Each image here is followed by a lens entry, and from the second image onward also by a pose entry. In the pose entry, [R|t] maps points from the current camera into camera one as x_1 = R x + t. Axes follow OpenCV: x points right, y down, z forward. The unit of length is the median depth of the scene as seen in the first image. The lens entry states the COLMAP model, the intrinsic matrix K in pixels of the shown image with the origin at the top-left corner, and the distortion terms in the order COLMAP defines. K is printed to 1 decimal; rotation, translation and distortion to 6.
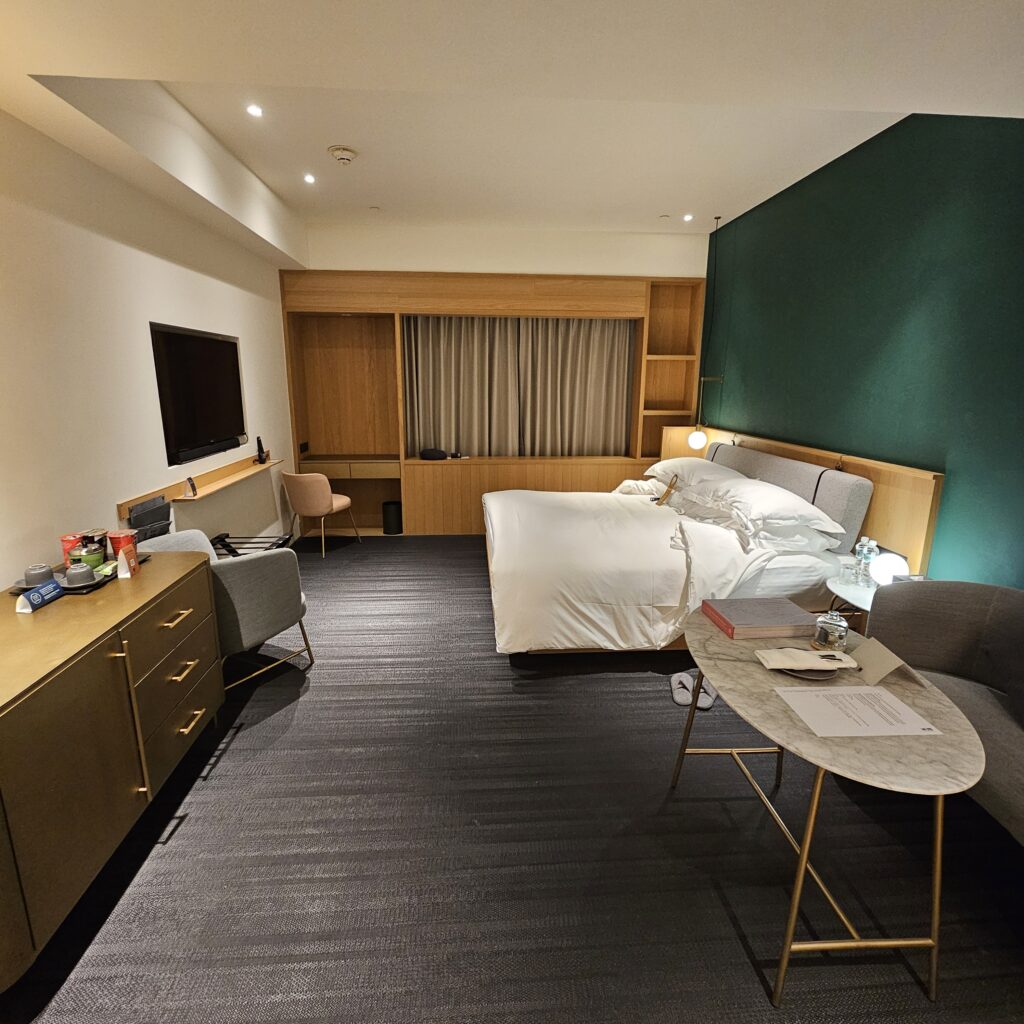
lens RADIAL K [[563.4, 0, 501.9], [0, 563.4, 515.0], [0, 0, 1]] dist [-0.003607, 0.001100]
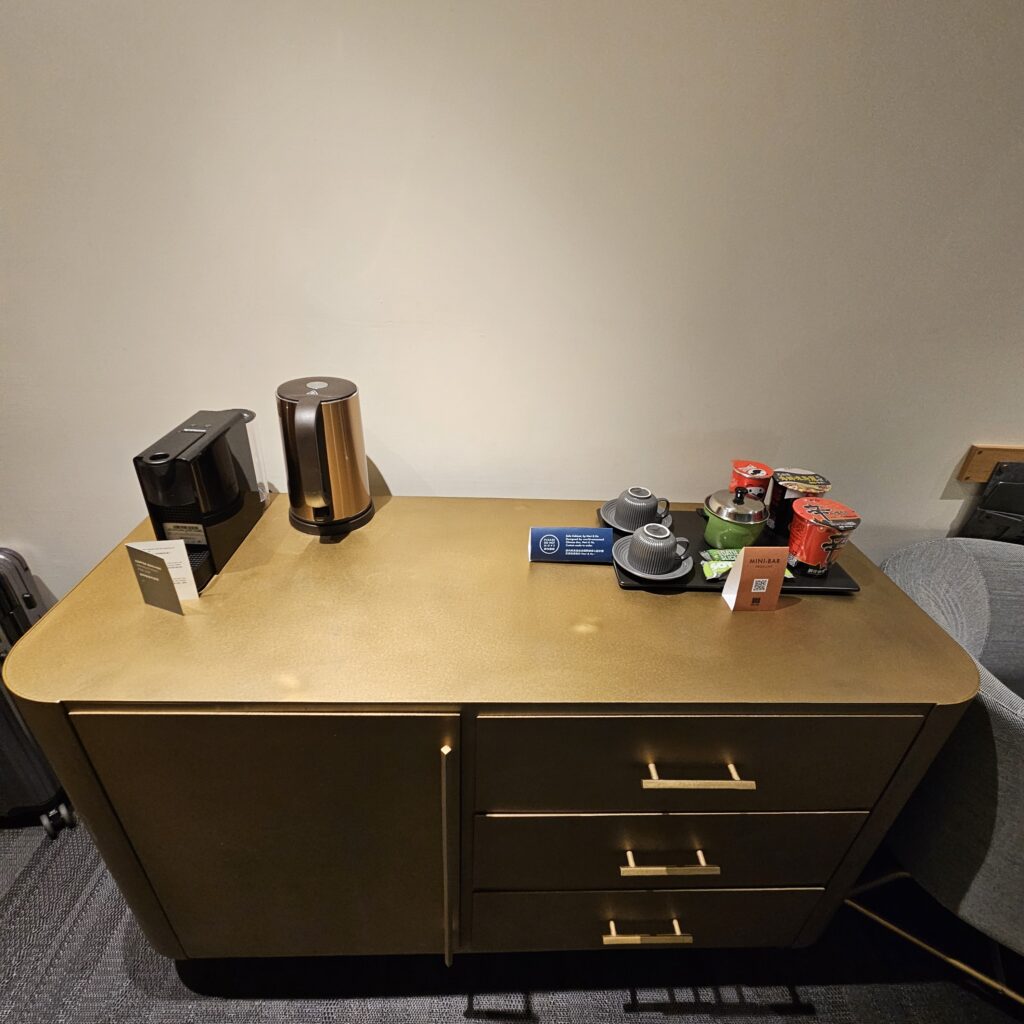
lens RADIAL K [[563.4, 0, 513.1], [0, 563.4, 510.7], [0, 0, 1]] dist [-0.003607, 0.001100]
pose [[-0.033052, 0.480658, -0.876285, -0.145051], [-0.283753, 0.836174, 0.469359, -0.047607], [0.958328, 0.264162, 0.108751, 0.352292]]
